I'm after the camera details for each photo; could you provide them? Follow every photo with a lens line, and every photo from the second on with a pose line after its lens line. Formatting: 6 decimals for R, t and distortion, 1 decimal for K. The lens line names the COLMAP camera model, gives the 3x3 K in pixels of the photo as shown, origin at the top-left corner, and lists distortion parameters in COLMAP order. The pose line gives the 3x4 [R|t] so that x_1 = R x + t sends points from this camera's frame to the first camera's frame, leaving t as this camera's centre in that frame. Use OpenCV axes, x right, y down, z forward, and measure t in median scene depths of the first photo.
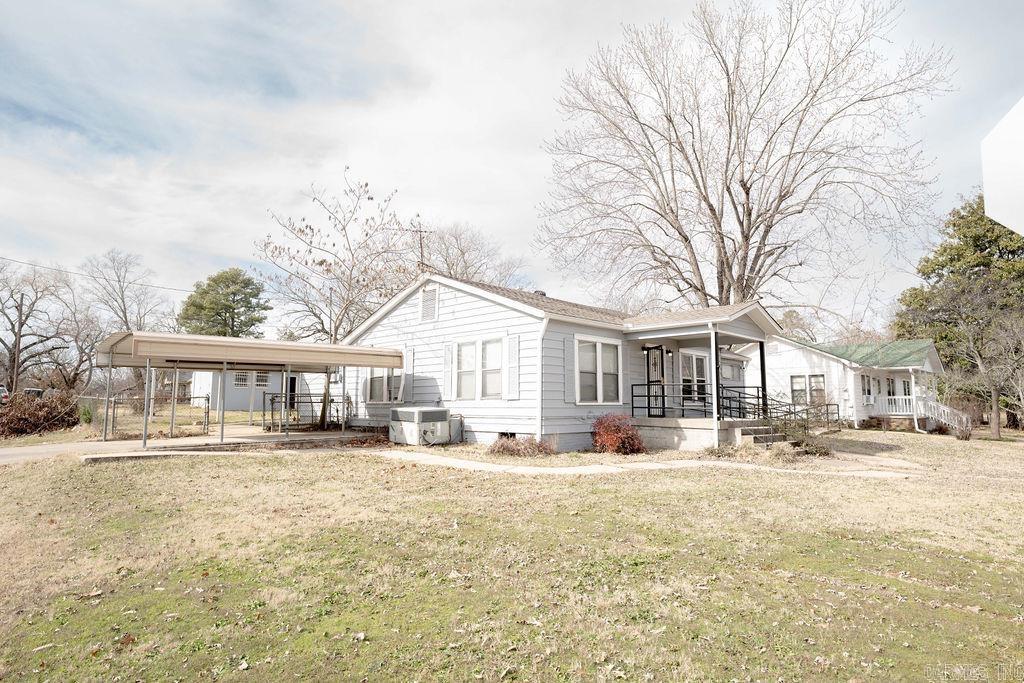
lens RADIAL K [[578.0, 0, 503.2], [0, 578.0, 341.6], [0, 0, 1]] dist [0.023464, -0.015759]
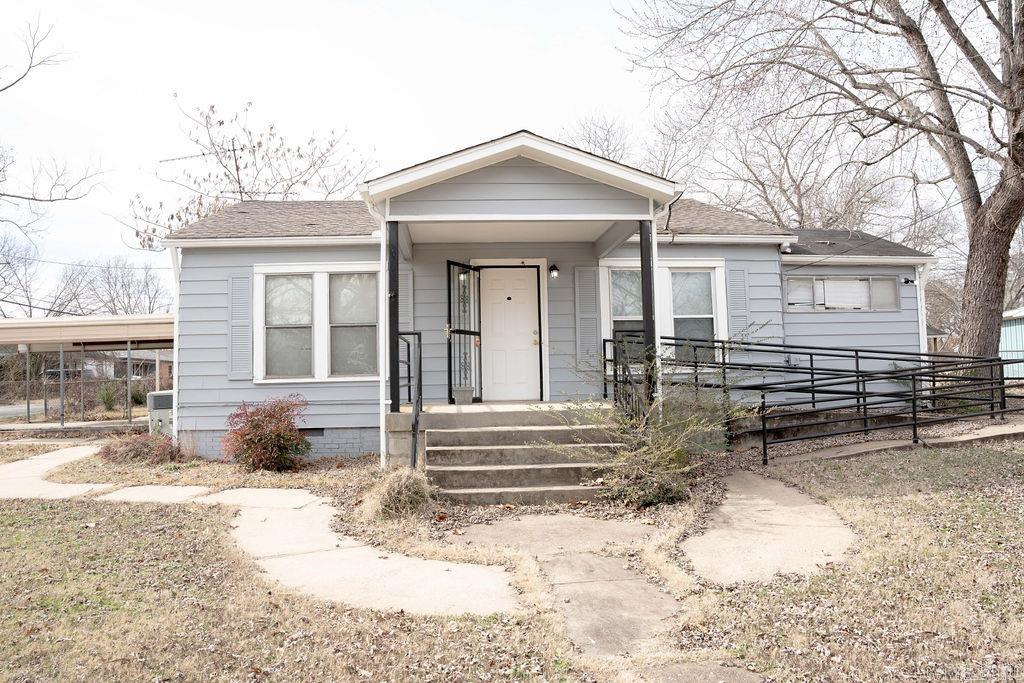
lens RADIAL K [[717.2, 0, 505.5], [0, 717.2, 345.7], [0, 0, 1]] dist [-0.139518, 0.095779]
pose [[0.767632, -0.052042, -0.638774, 0.708662], [0.099736, 0.994255, 0.038853, 0.060732], [0.633083, -0.093534, 0.768412, 0.540229]]
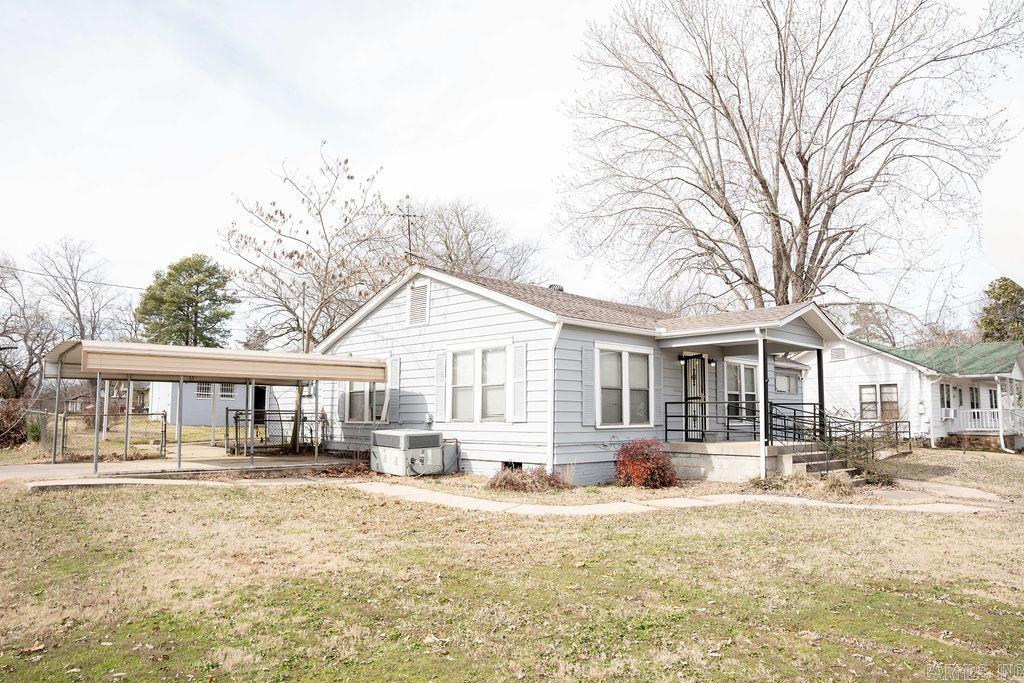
lens RADIAL K [[717.2, 0, 502.1], [0, 717.2, 338.8], [0, 0, 1]] dist [-0.139518, 0.095779]
pose [[0.999685, -0.000883, -0.025068, 0.016094], [0.000873, 1.000000, -0.000413, -0.015117], [0.025068, 0.000391, 0.999686, -0.014064]]
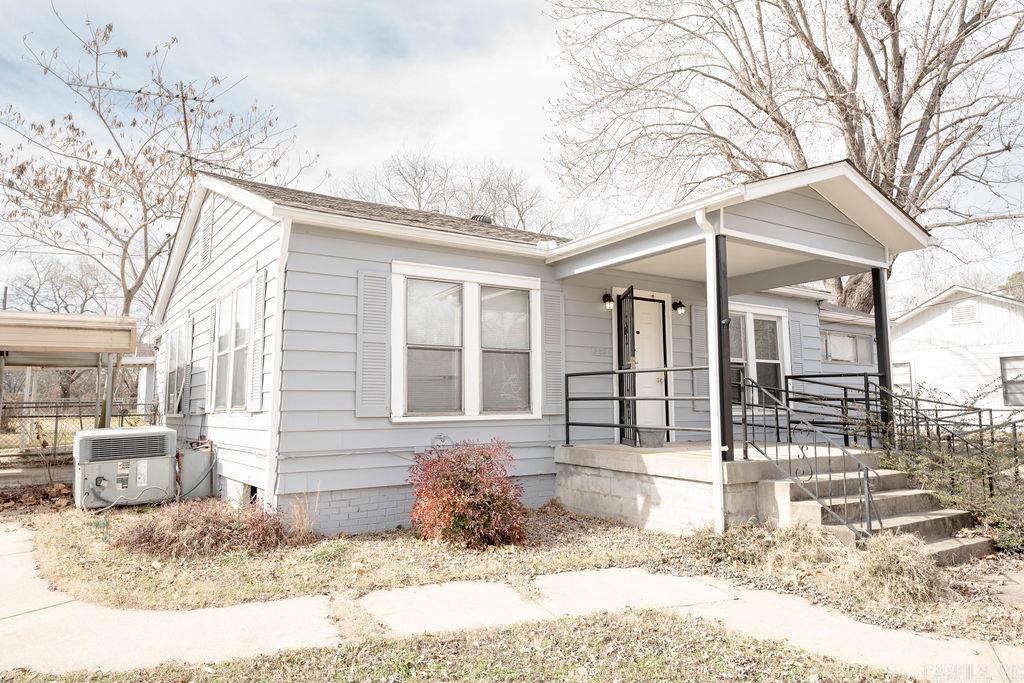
lens RADIAL K [[661.3, 0, 499.2], [0, 661.3, 341.6], [0, 0, 1]] dist [0.009971, 0.008445]
pose [[0.978013, -0.030427, -0.206314, 0.276421], [0.032846, 0.999426, 0.008308, 0.041694], [0.205942, -0.014902, 0.978451, 0.470307]]
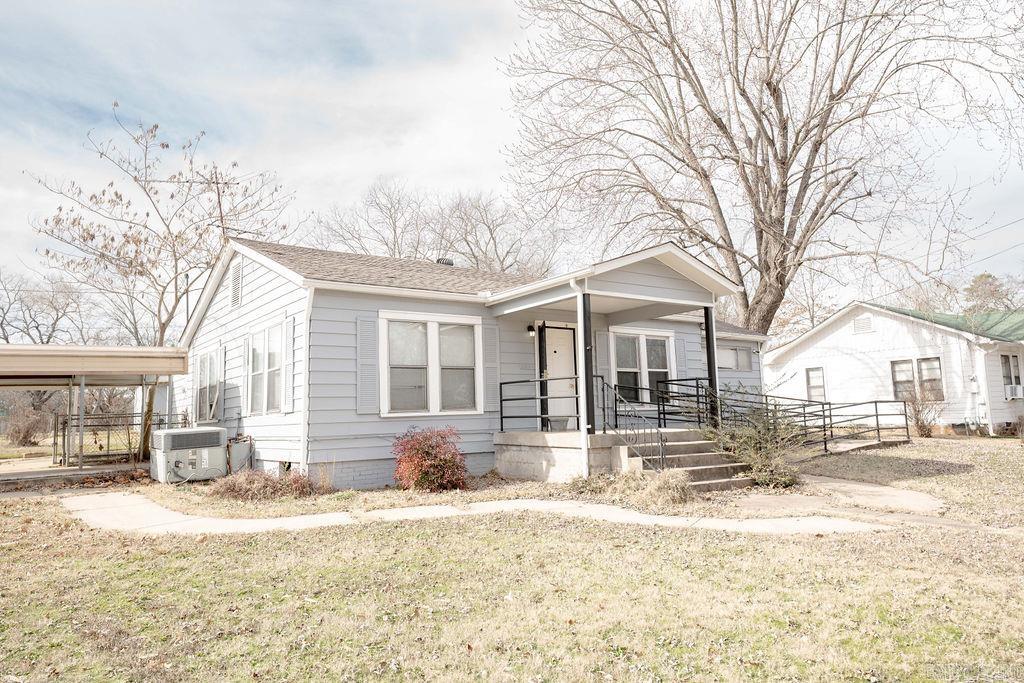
lens RADIAL K [[717.2, 0, 489.1], [0, 717.2, 355.1], [0, 0, 1]] dist [-0.139518, 0.095779]
pose [[0.980259, -0.048983, -0.191552, 0.363201], [0.052512, 0.998531, 0.013386, 0.030359], [0.190615, -0.023180, 0.981391, 0.198598]]
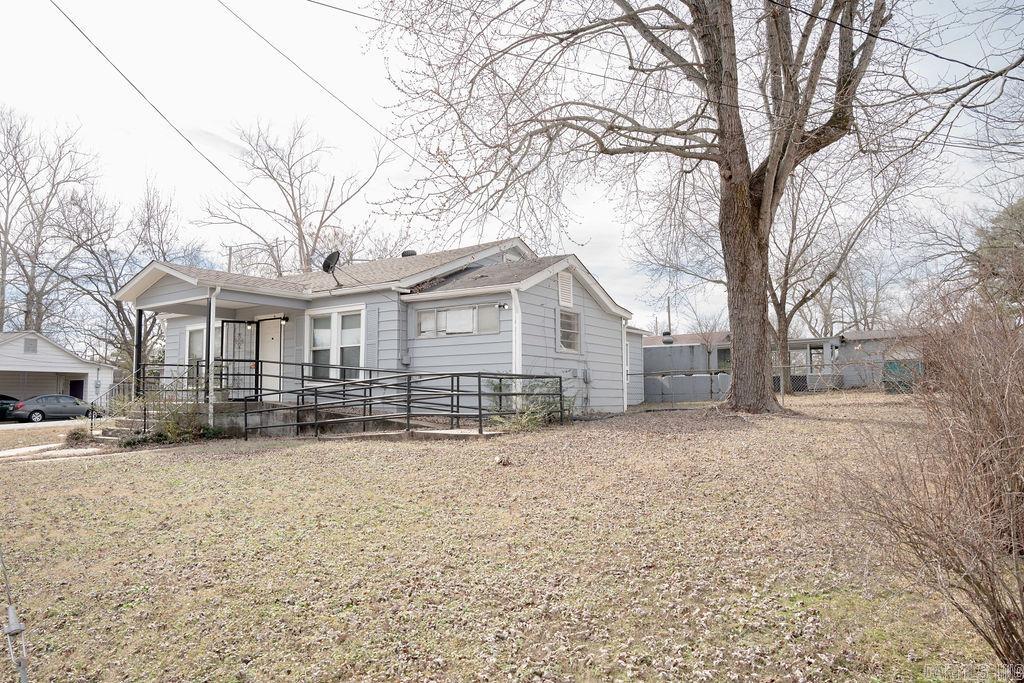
lens RADIAL K [[717.2, 0, 508.7], [0, 717.2, 342.4], [0, 0, 1]] dist [-0.139518, 0.095779]
pose [[0.174682, -0.088855, -0.980607, 1.416646], [0.118847, 0.990541, -0.068584, 0.167375], [0.977426, -0.104562, 0.183590, 1.230019]]
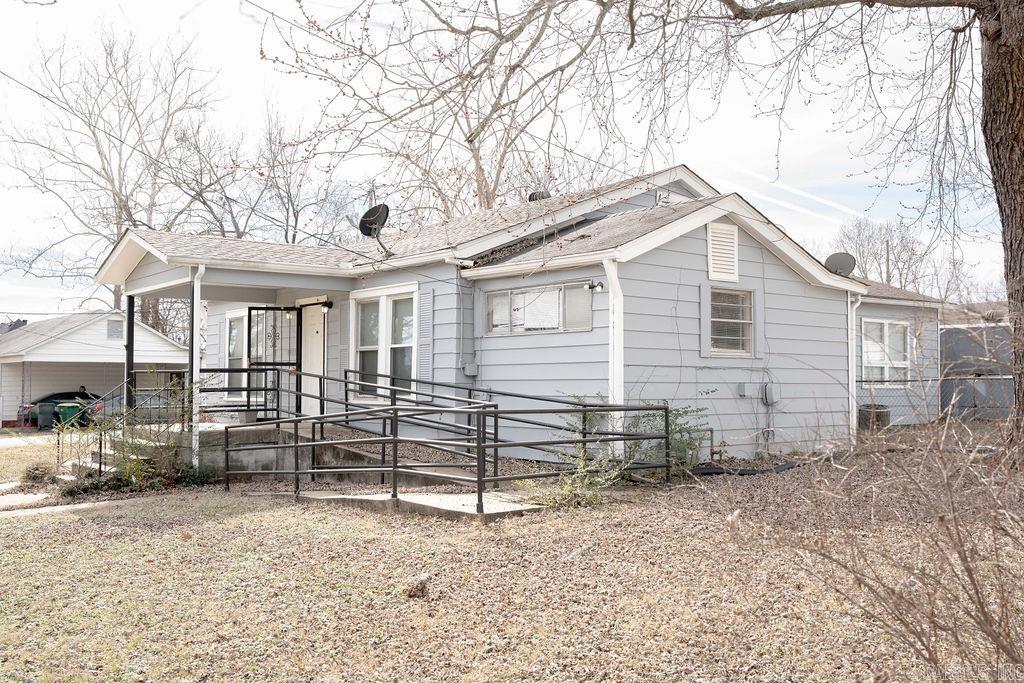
lens RADIAL K [[996.9, 0, 514.8], [0, 996.9, 347.0], [0, 0, 1]] dist [-0.004032, 0.000000]
pose [[-0.129639, -0.046555, -0.990468, 1.311787], [0.108898, 0.992186, -0.060889, 0.146973], [0.985563, -0.115754, -0.123556, 1.414332]]
